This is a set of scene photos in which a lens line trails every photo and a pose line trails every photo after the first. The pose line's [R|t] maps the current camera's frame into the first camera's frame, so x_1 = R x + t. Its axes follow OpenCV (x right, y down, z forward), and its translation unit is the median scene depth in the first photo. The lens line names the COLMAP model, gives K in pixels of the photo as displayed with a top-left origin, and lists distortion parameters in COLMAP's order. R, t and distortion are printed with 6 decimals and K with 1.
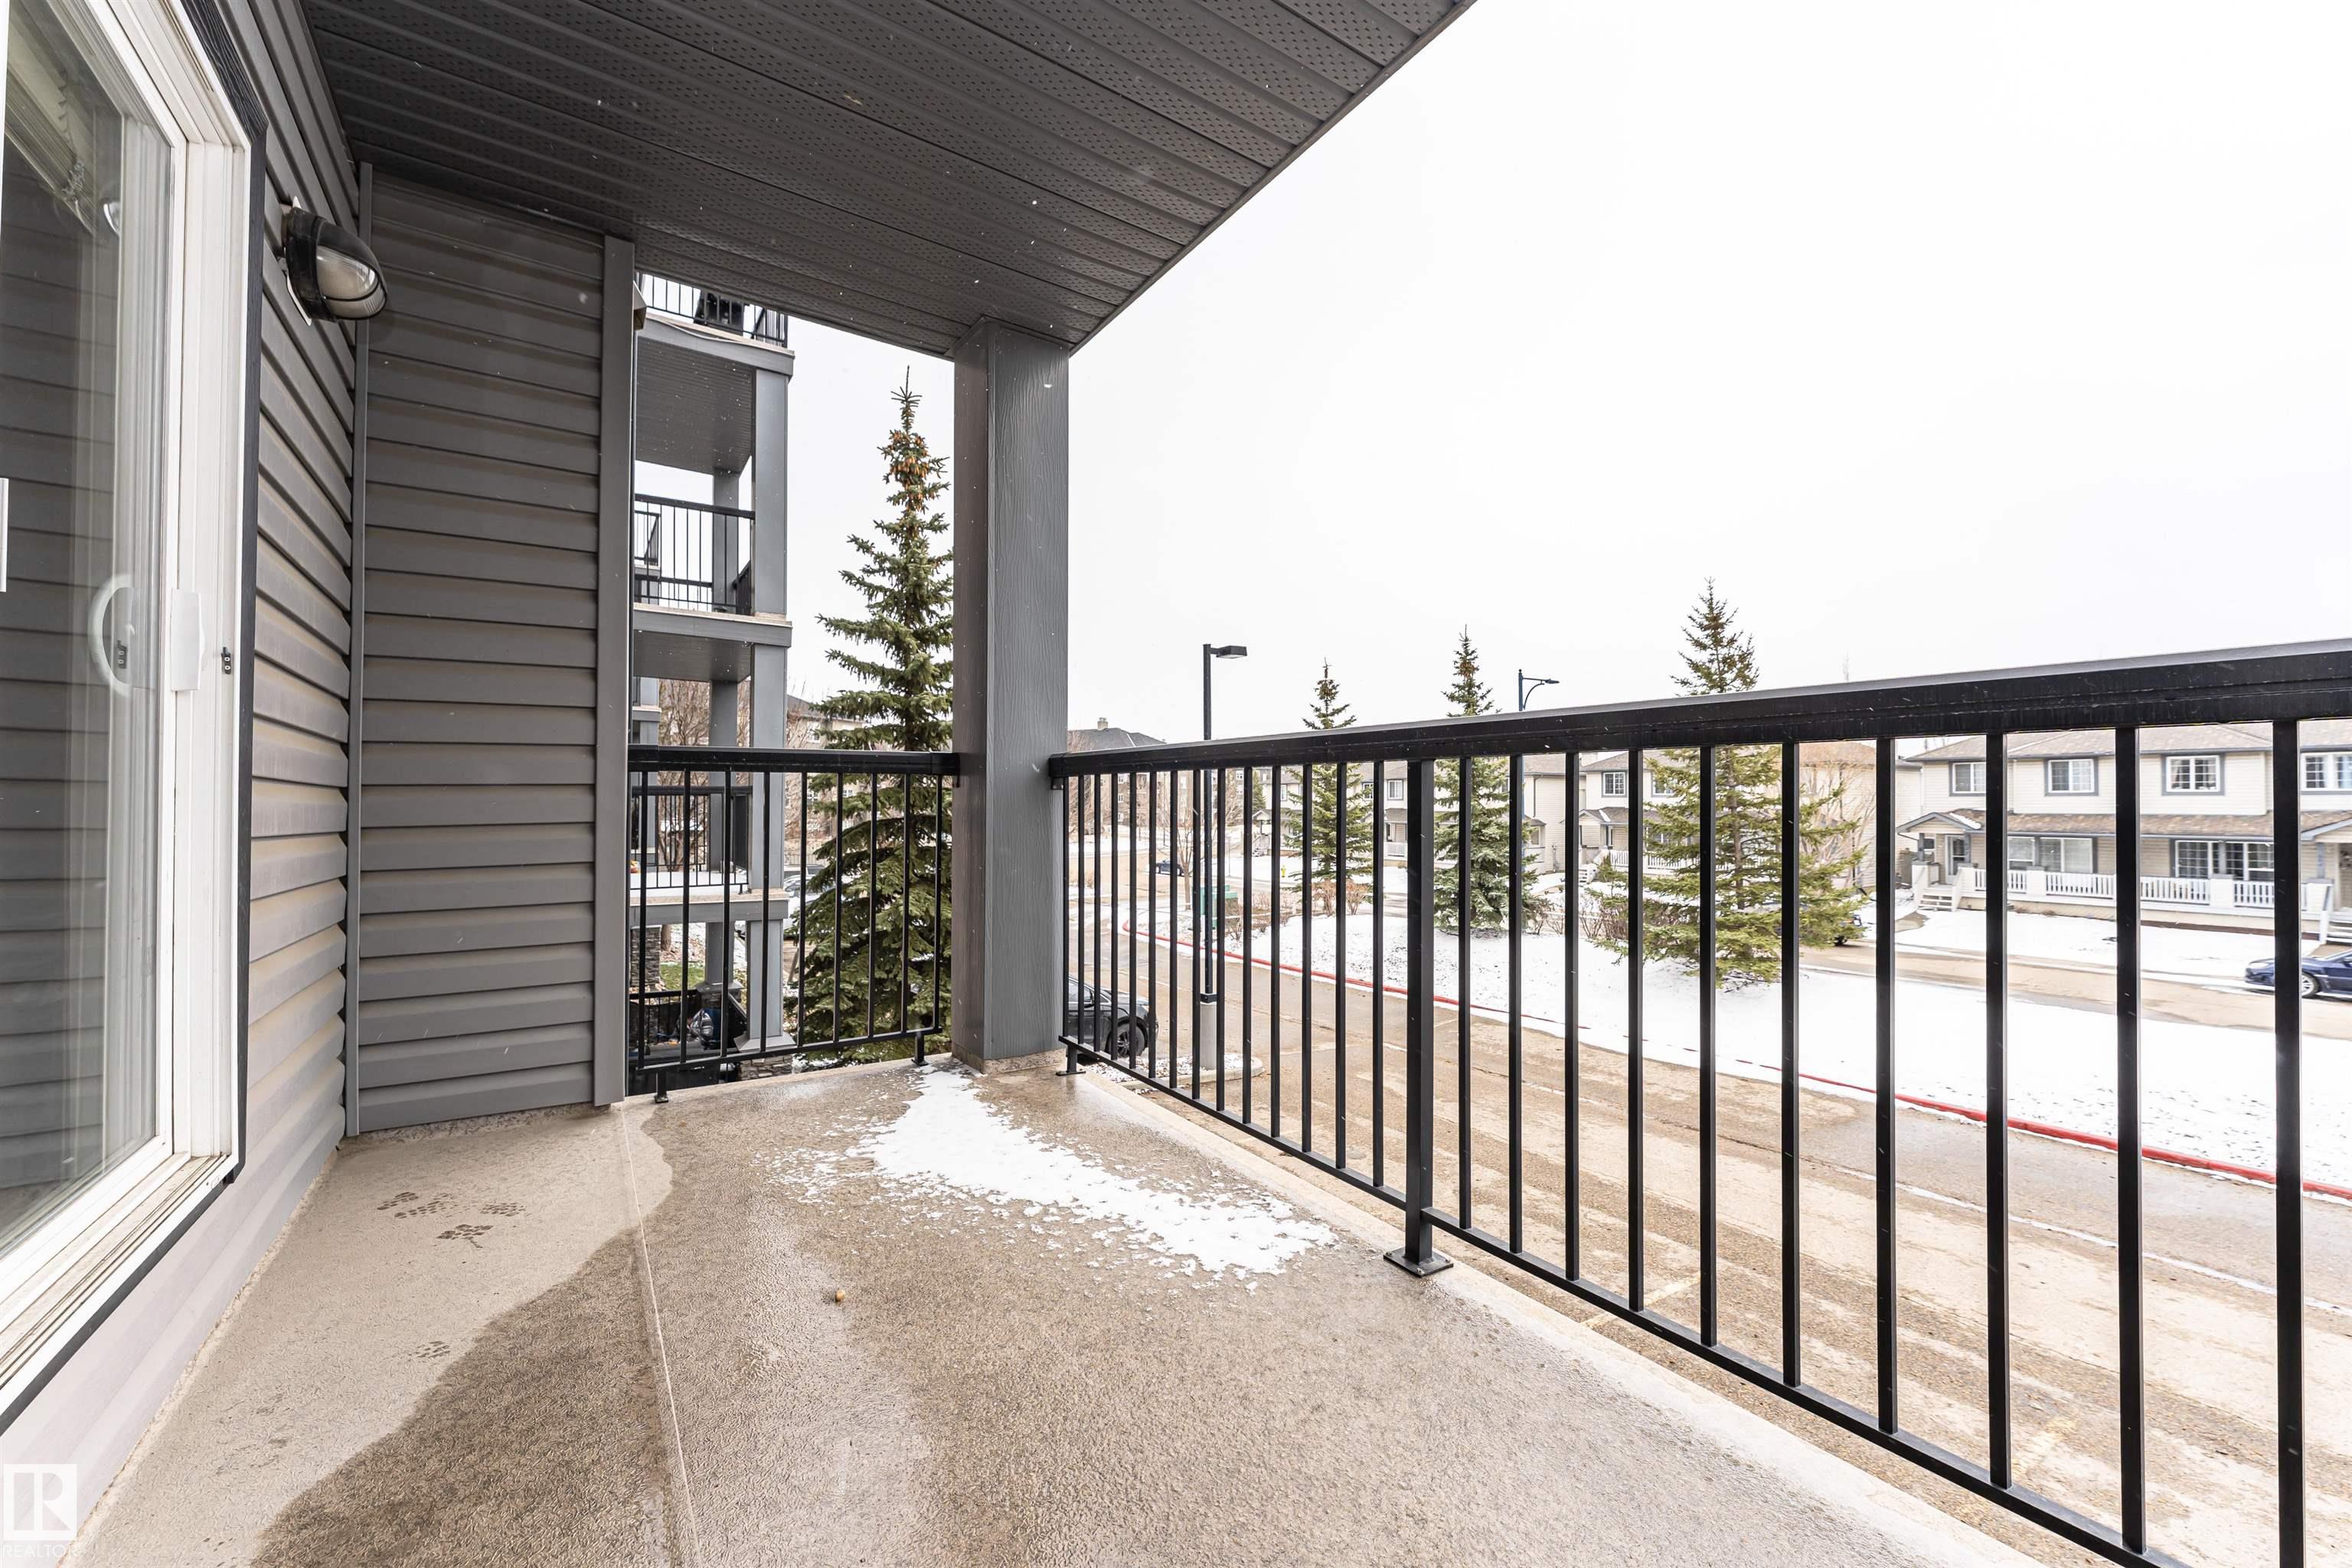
lens RADIAL K [[939.2, 0, 1178.3], [0, 939.2, 787.6], [0, 0, 1]] dist [0.001519, -0.000383]
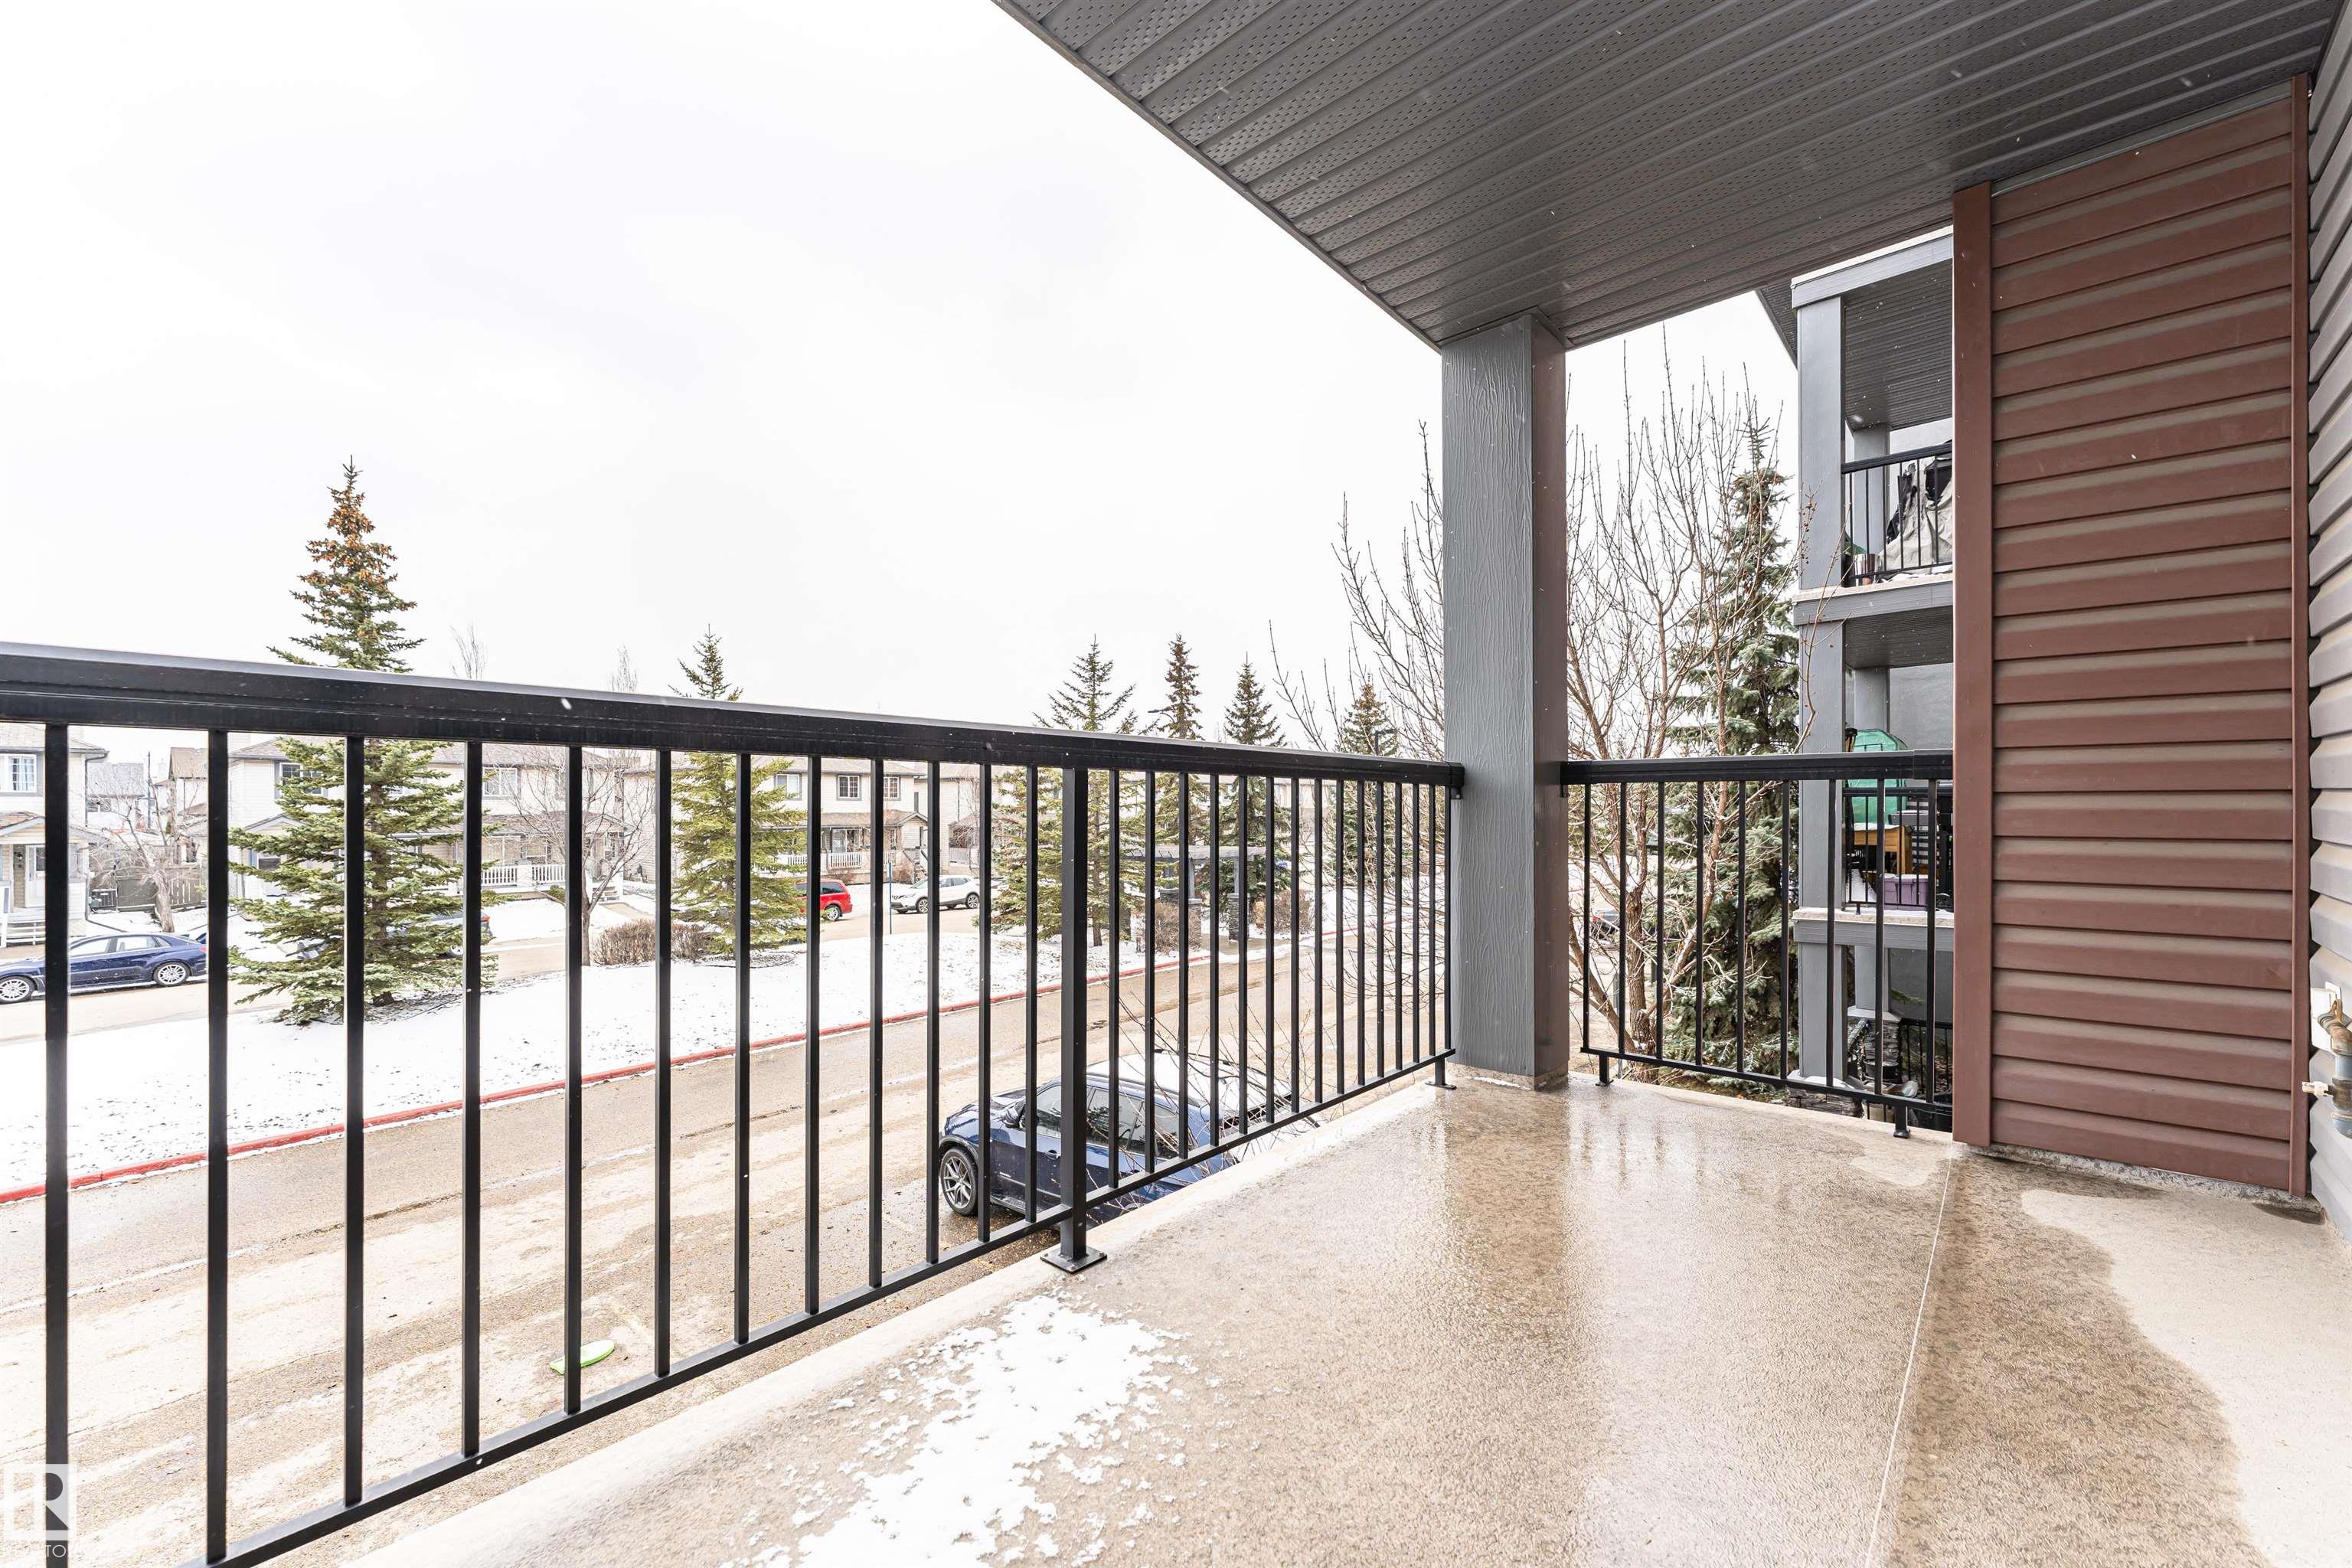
lens RADIAL K [[939.2, 0, 1159.2], [0, 939.2, 804.8], [0, 0, 1]] dist [0.001519, -0.000383]
pose [[-0.241846, -0.001682, 0.970313, -0.551213], [-0.014758, 0.999889, -0.001945, 0.007991], [-0.970202, -0.014790, -0.241844, 0.845378]]
